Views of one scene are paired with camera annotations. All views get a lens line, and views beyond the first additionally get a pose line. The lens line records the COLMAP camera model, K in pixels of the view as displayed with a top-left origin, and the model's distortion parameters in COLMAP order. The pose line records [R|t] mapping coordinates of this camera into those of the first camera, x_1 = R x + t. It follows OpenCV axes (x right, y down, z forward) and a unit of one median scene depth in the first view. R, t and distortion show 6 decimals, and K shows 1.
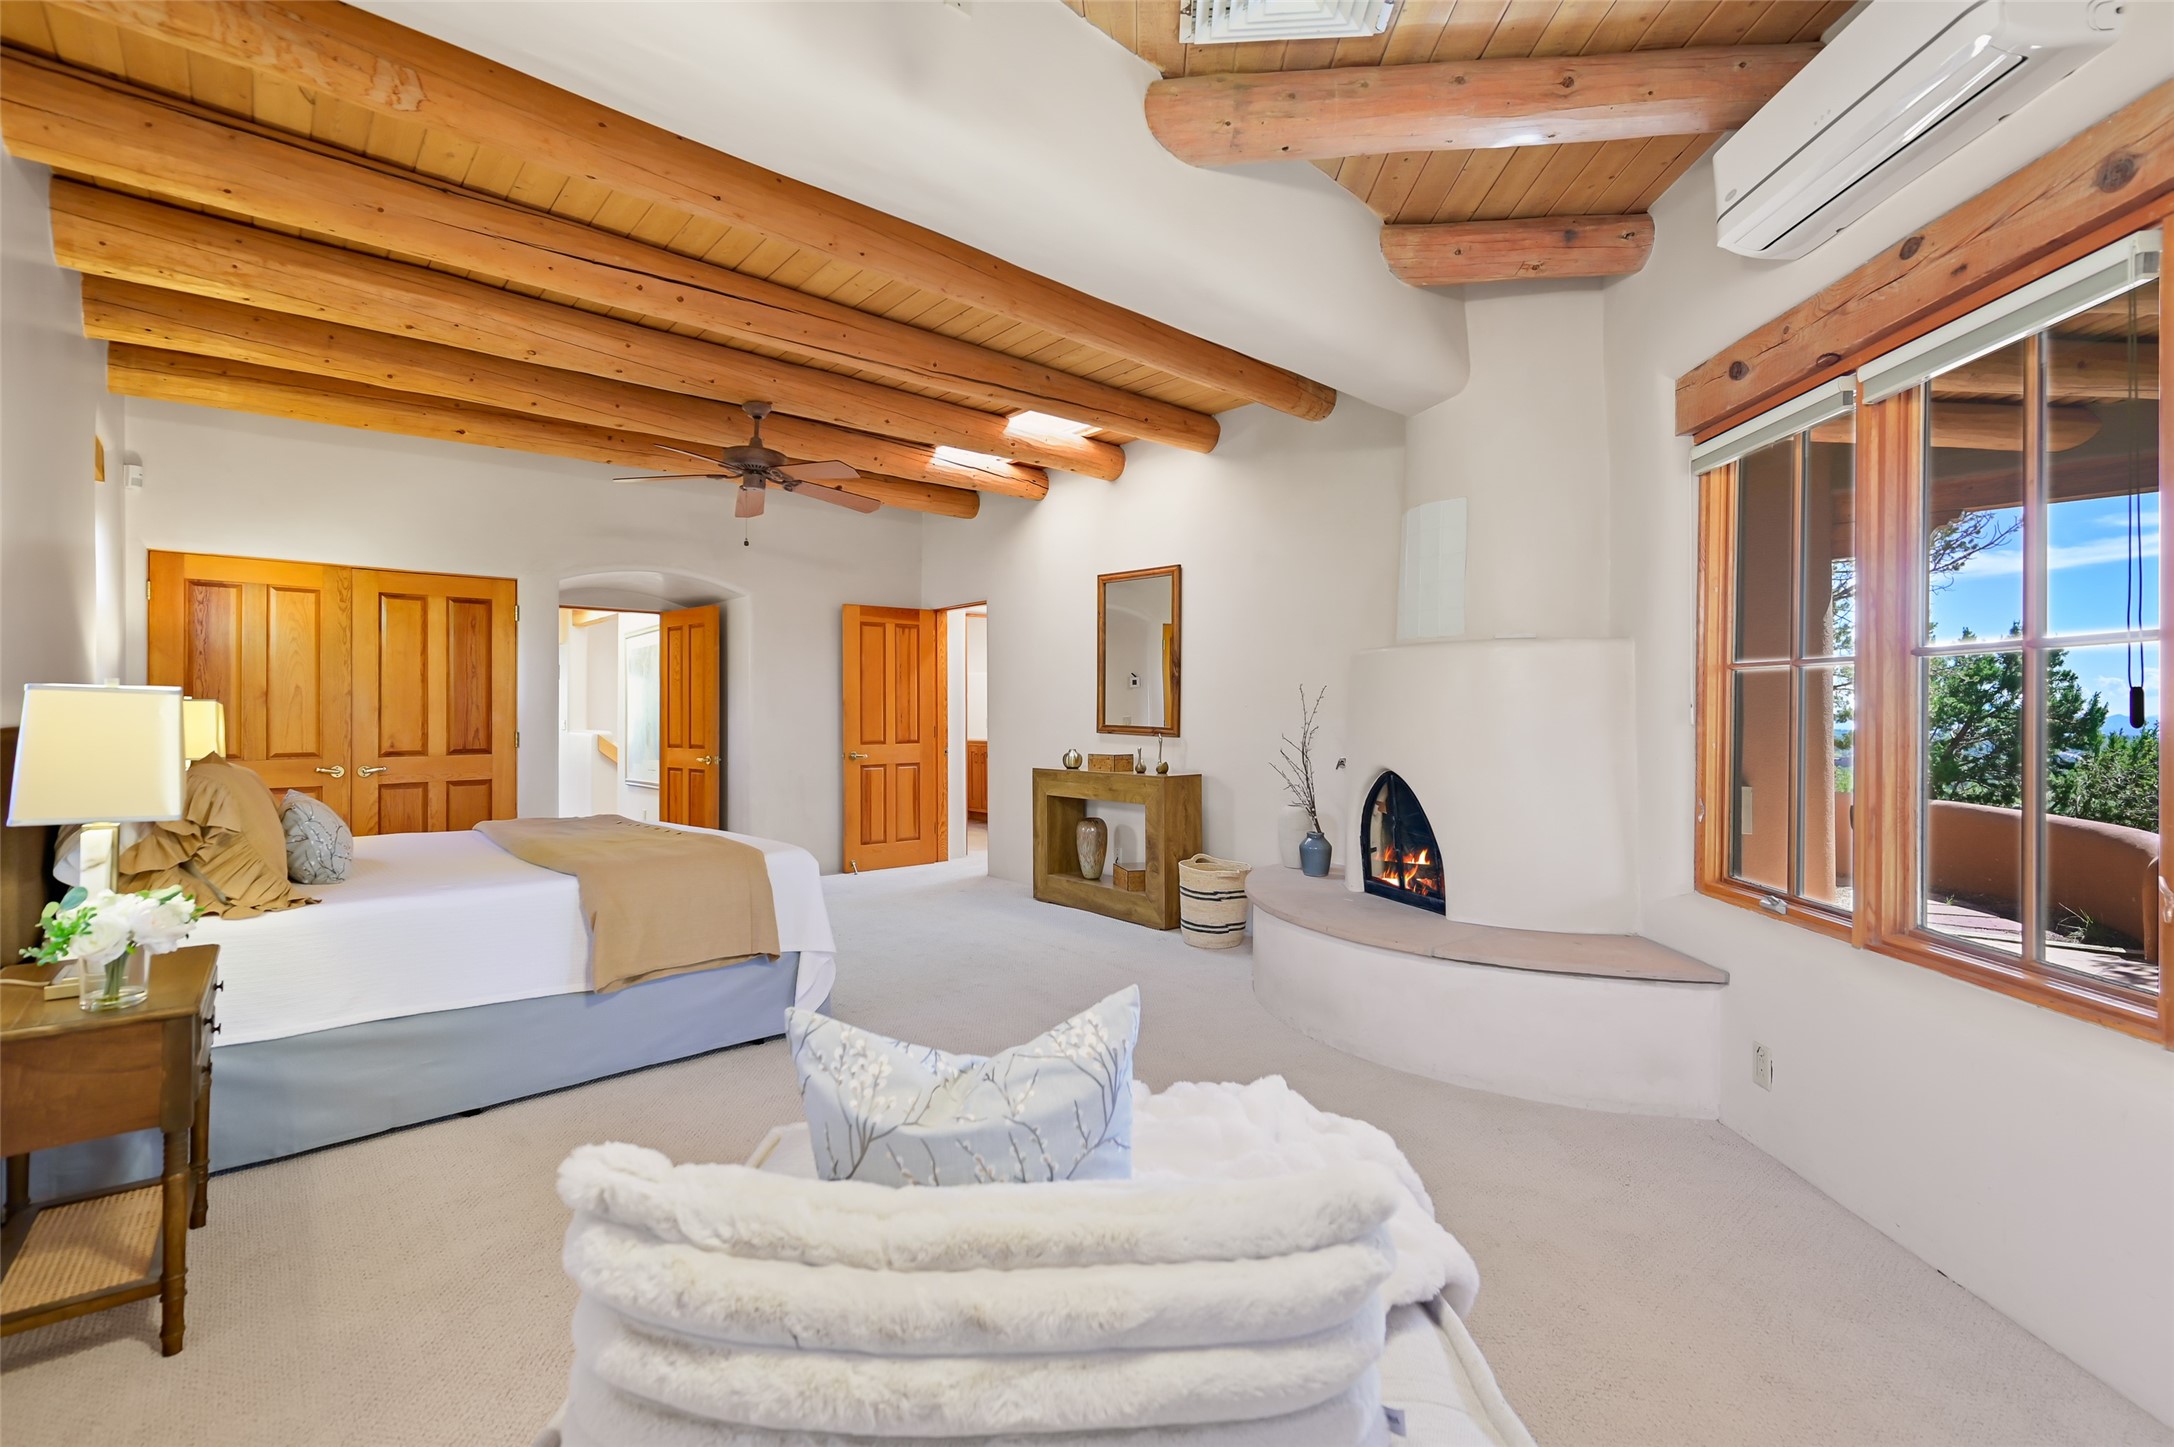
lens RADIAL K [[947.2, 0, 1087.0], [0, 947.2, 706.4], [0, 0, 1]] dist [-0.001257, 0.000700]
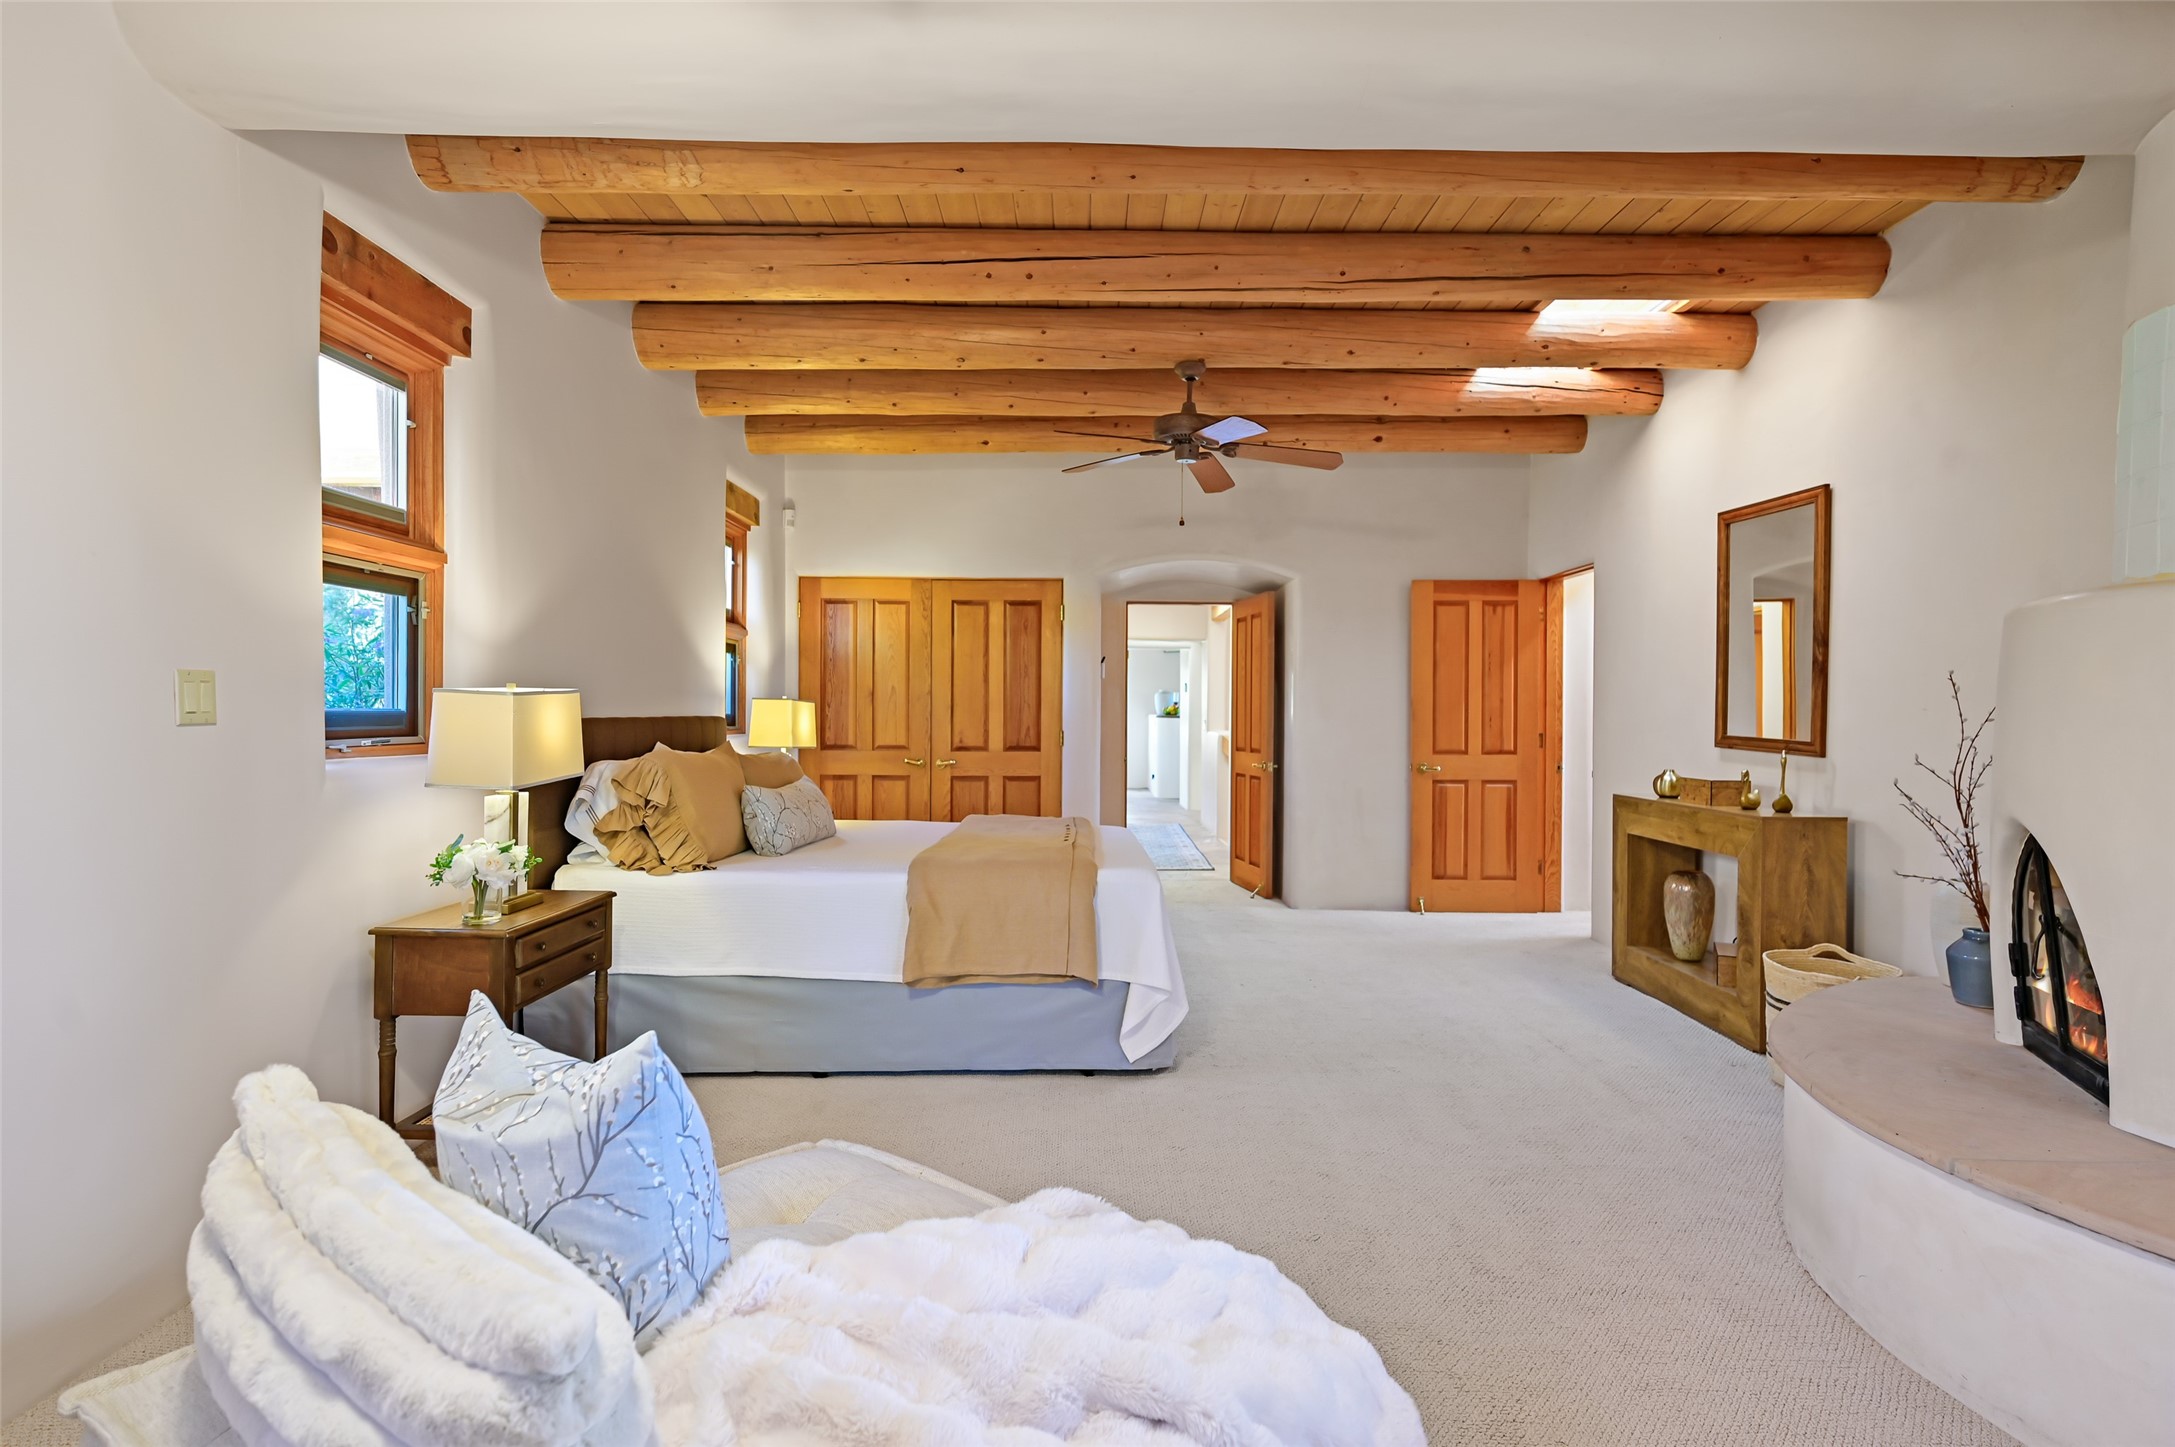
lens RADIAL K [[1137.8, 0, 1088.7], [0, 1137.8, 720.5], [0, 0, 1]] dist [-0.003724, 0.001093]
pose [[0.758805, 0.012053, -0.651206, 0.227287], [-0.003996, 0.999896, 0.013850, -0.000635], [0.651305, -0.007907, 0.758775, 0.106941]]
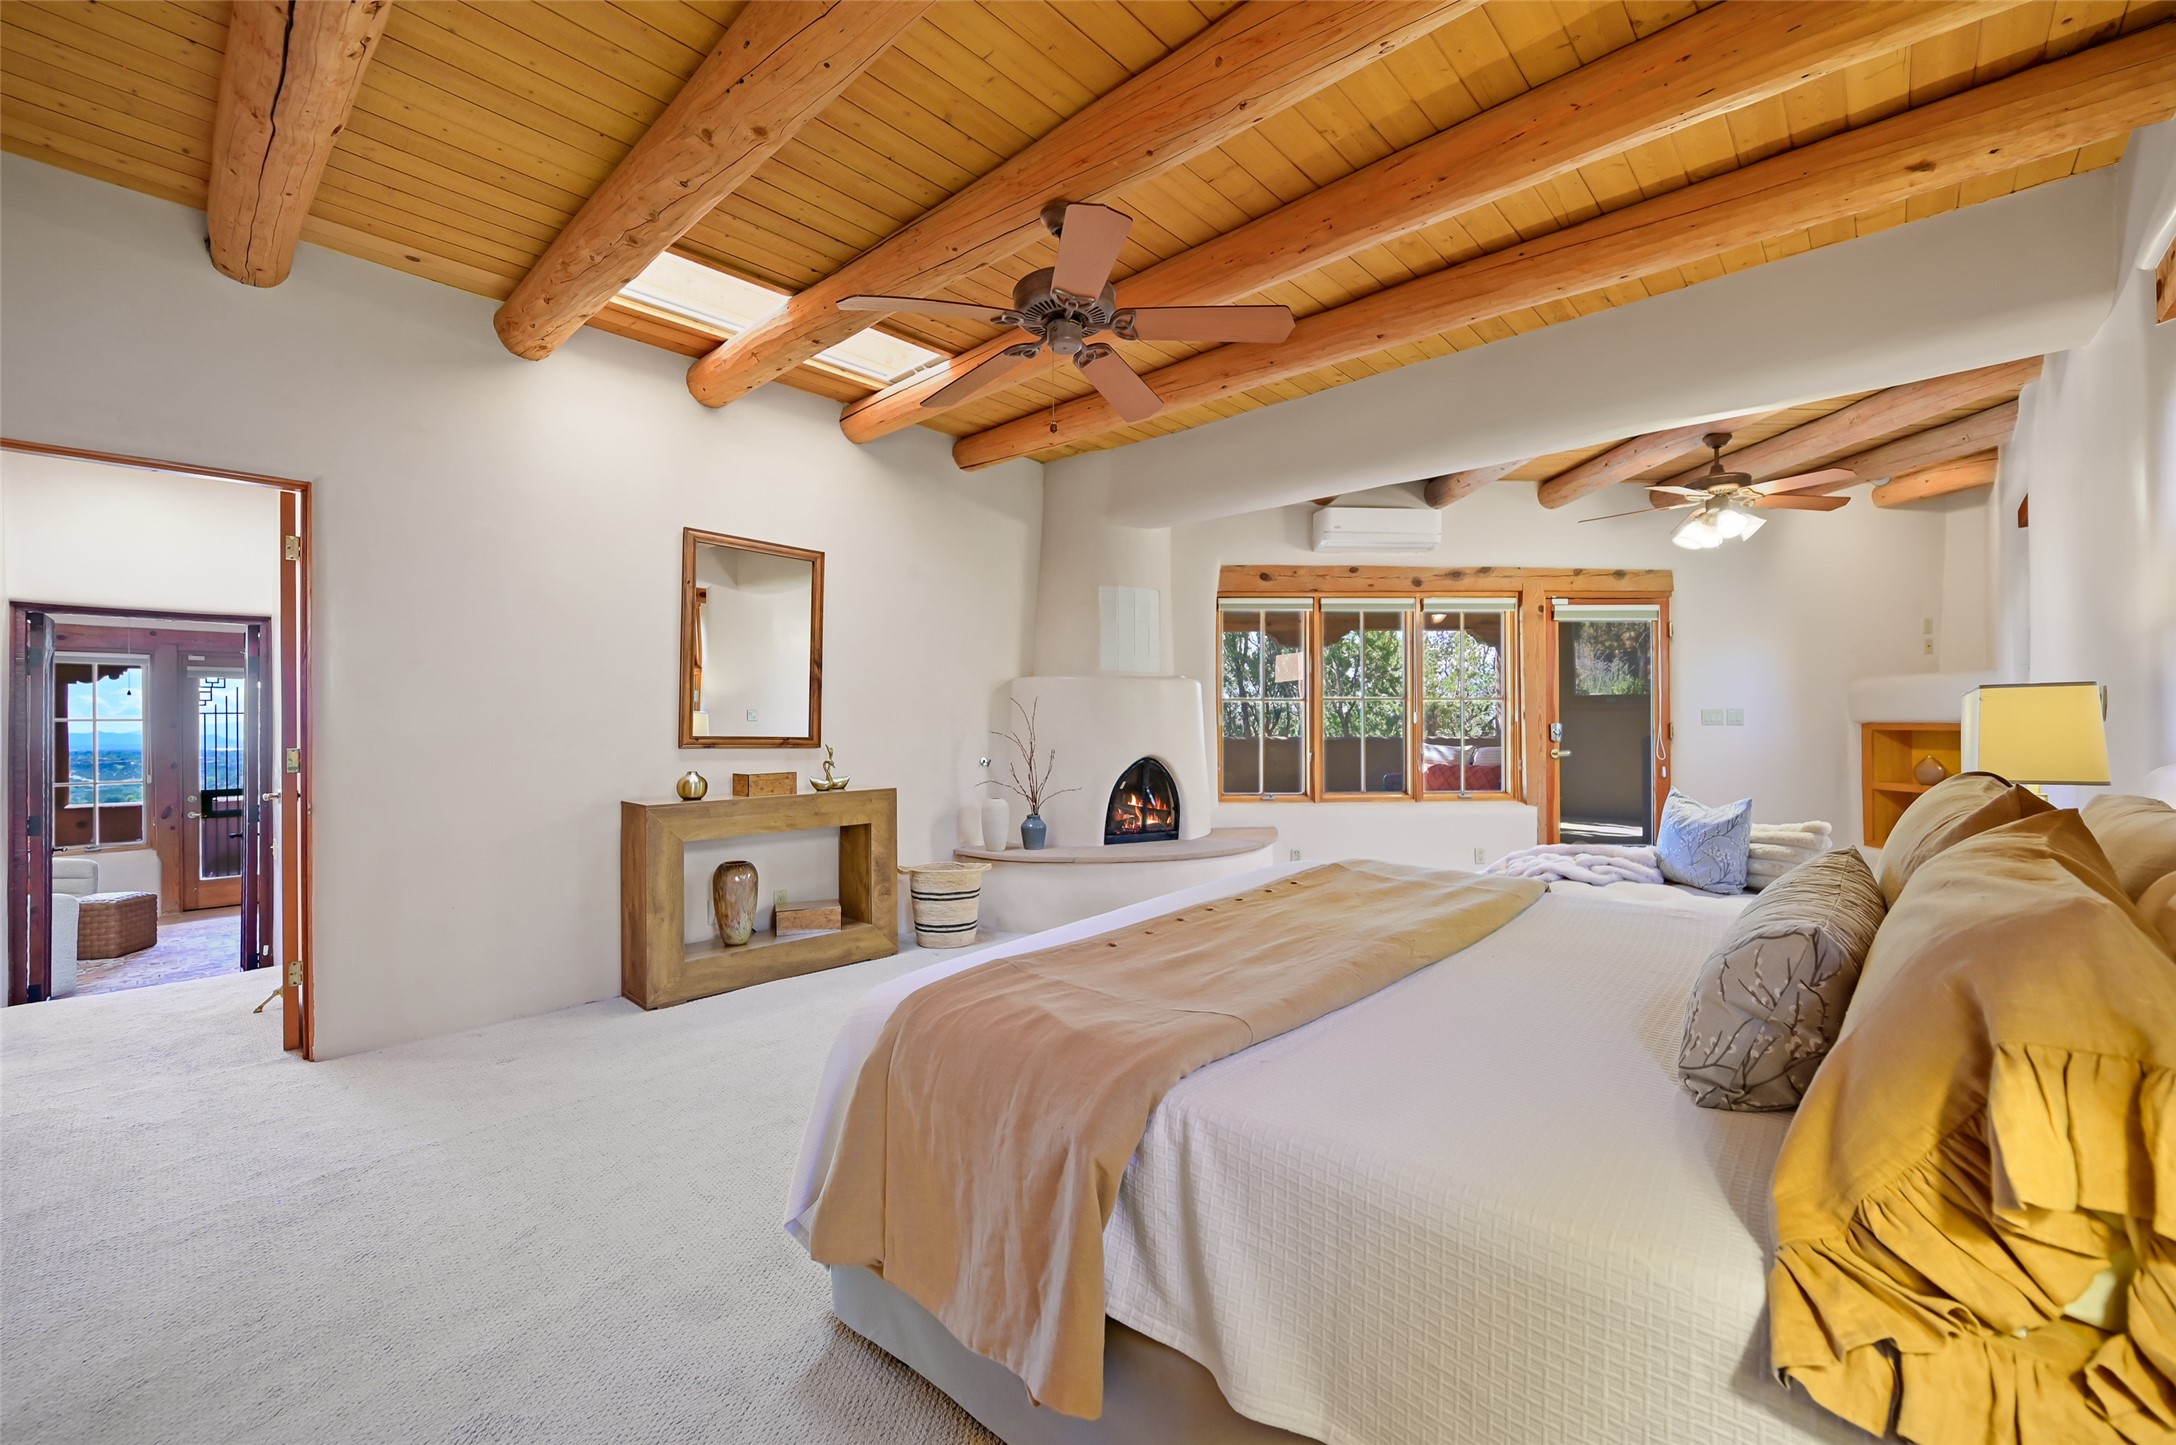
lens RADIAL K [[881.3, 0, 1087.3], [0, 881.3, 719.3], [0, 0, 1]] dist [-0.003170, 0.000856]
pose [[-0.101818, 0.007825, 0.994772, -0.770440], [-0.001929, 0.999966, -0.008063, 0.012825], [-0.994801, -0.002740, -0.101800, 0.868208]]
